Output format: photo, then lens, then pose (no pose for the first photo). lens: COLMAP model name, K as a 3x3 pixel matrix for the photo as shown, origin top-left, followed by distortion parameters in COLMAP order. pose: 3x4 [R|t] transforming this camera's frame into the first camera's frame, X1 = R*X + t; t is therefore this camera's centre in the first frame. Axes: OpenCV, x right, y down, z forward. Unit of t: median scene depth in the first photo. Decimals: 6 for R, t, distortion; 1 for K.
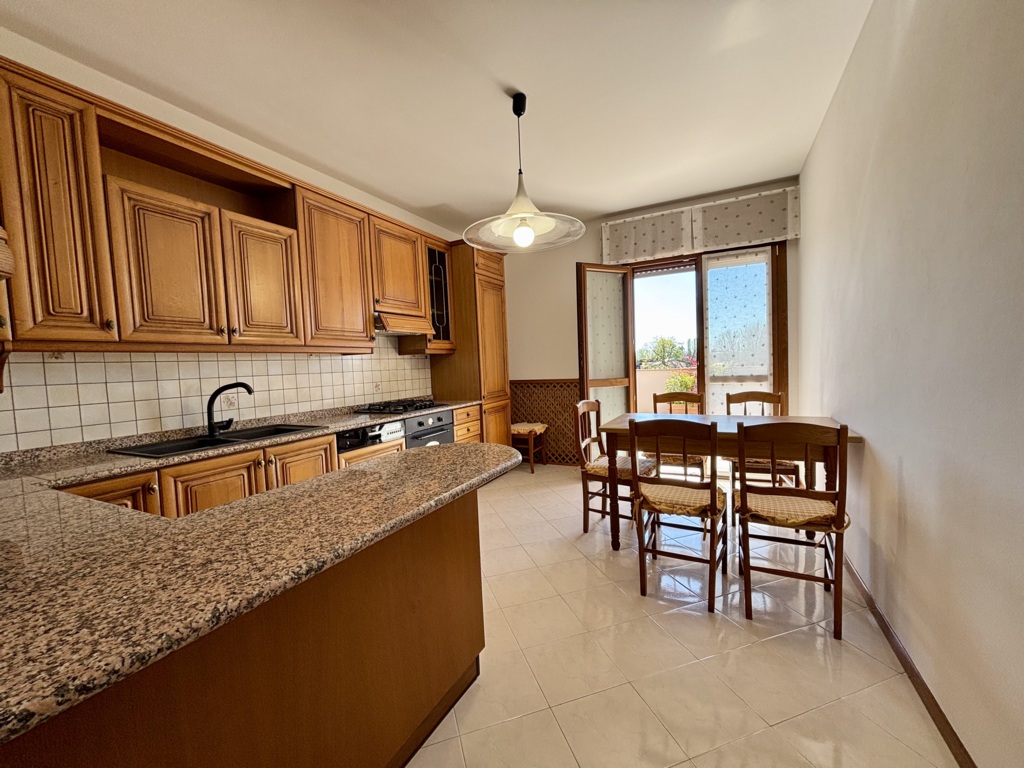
lens RADIAL K [[412.2, 0, 511.0], [0, 412.2, 386.8], [0, 0, 1]] dist [0.001765, 0.000294]
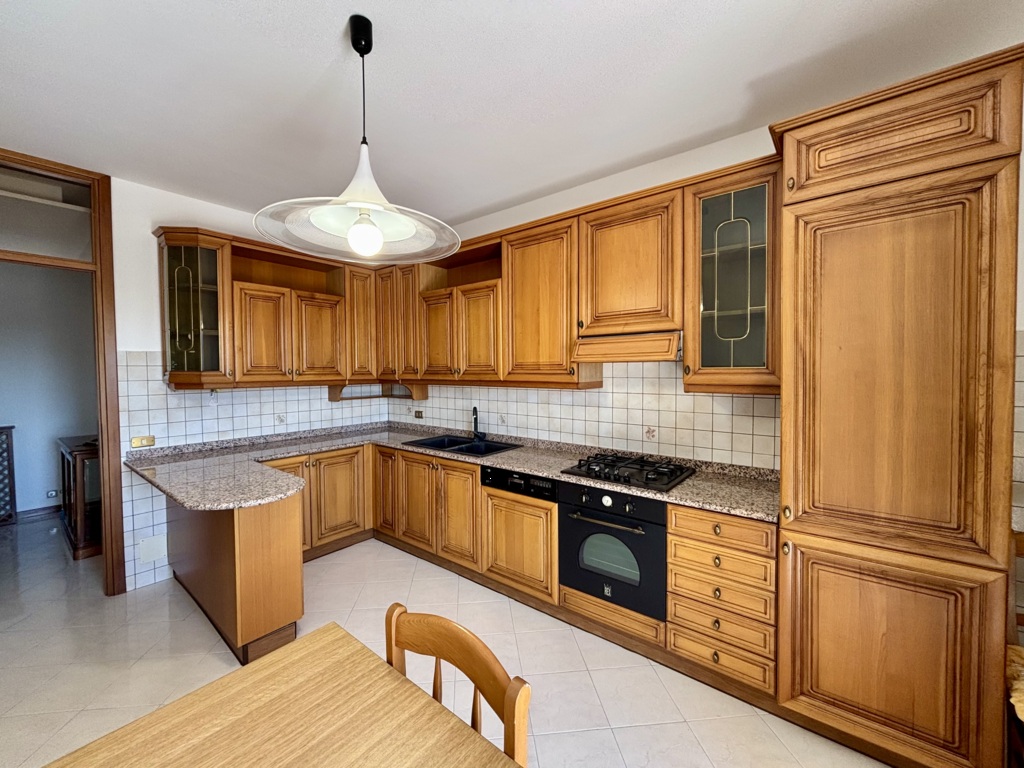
lens RADIAL K [[412.2, 0, 511.4], [0, 412.2, 379.1], [0, 0, 1]] dist [0.001765, 0.000294]
pose [[-0.204020, 0.074447, -0.976132, 0.410210], [-0.033526, 0.995988, 0.082968, -0.141530], [0.978393, 0.049653, -0.200705, 0.891649]]
